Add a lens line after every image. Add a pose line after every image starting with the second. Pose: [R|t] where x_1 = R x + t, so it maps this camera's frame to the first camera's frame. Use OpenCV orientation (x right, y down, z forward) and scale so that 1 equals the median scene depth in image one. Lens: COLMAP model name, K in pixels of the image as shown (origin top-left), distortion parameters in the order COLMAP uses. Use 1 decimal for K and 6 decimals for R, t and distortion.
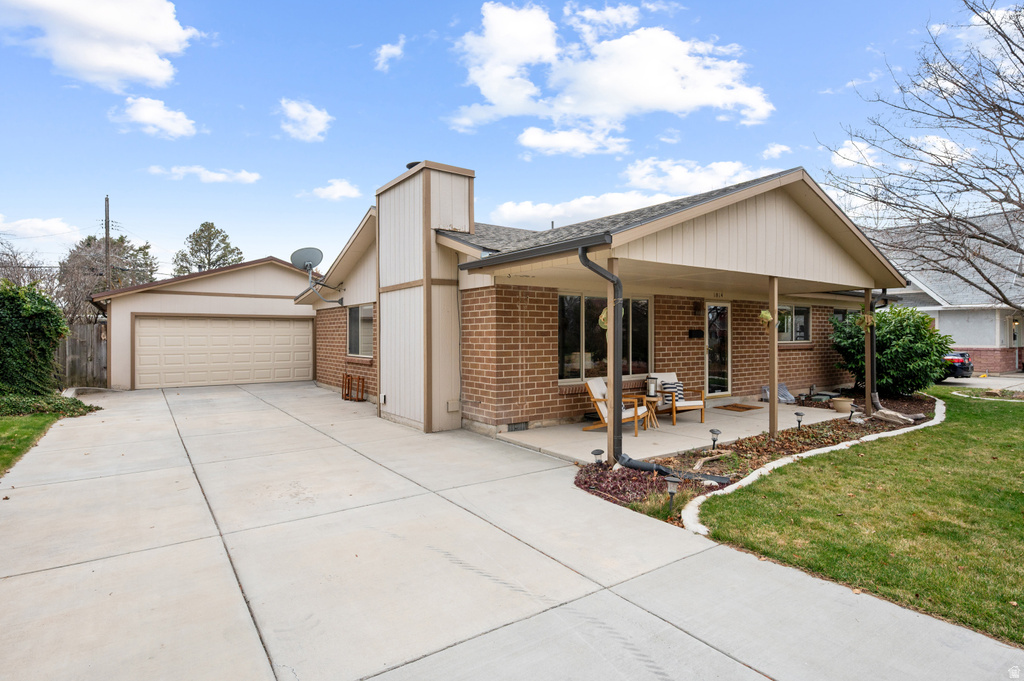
lens RADIAL K [[525.3, 0, 508.3], [0, 525.3, 334.0], [0, 0, 1]] dist [-0.000414, 0.000776]
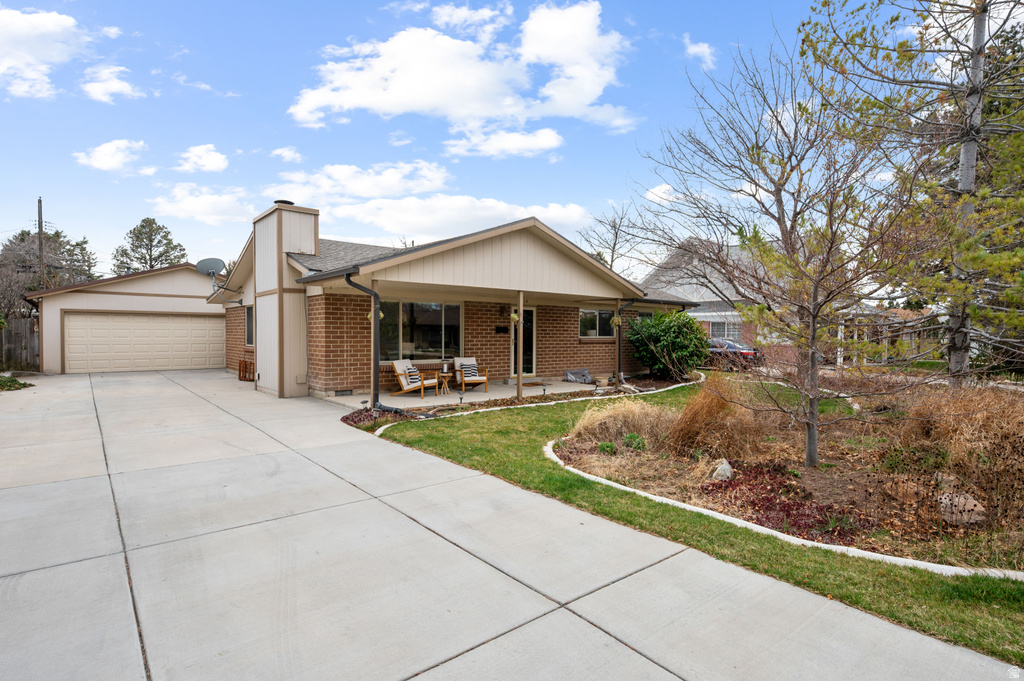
lens RADIAL K [[525.3, 0, 513.5], [0, 525.3, 346.3], [0, 0, 1]] dist [-0.000414, 0.000776]
pose [[0.997103, 0.006047, 0.075818, 0.266162], [-0.007977, 0.999651, 0.025187, 0.006925], [-0.075639, -0.025719, 0.996804, -0.328804]]
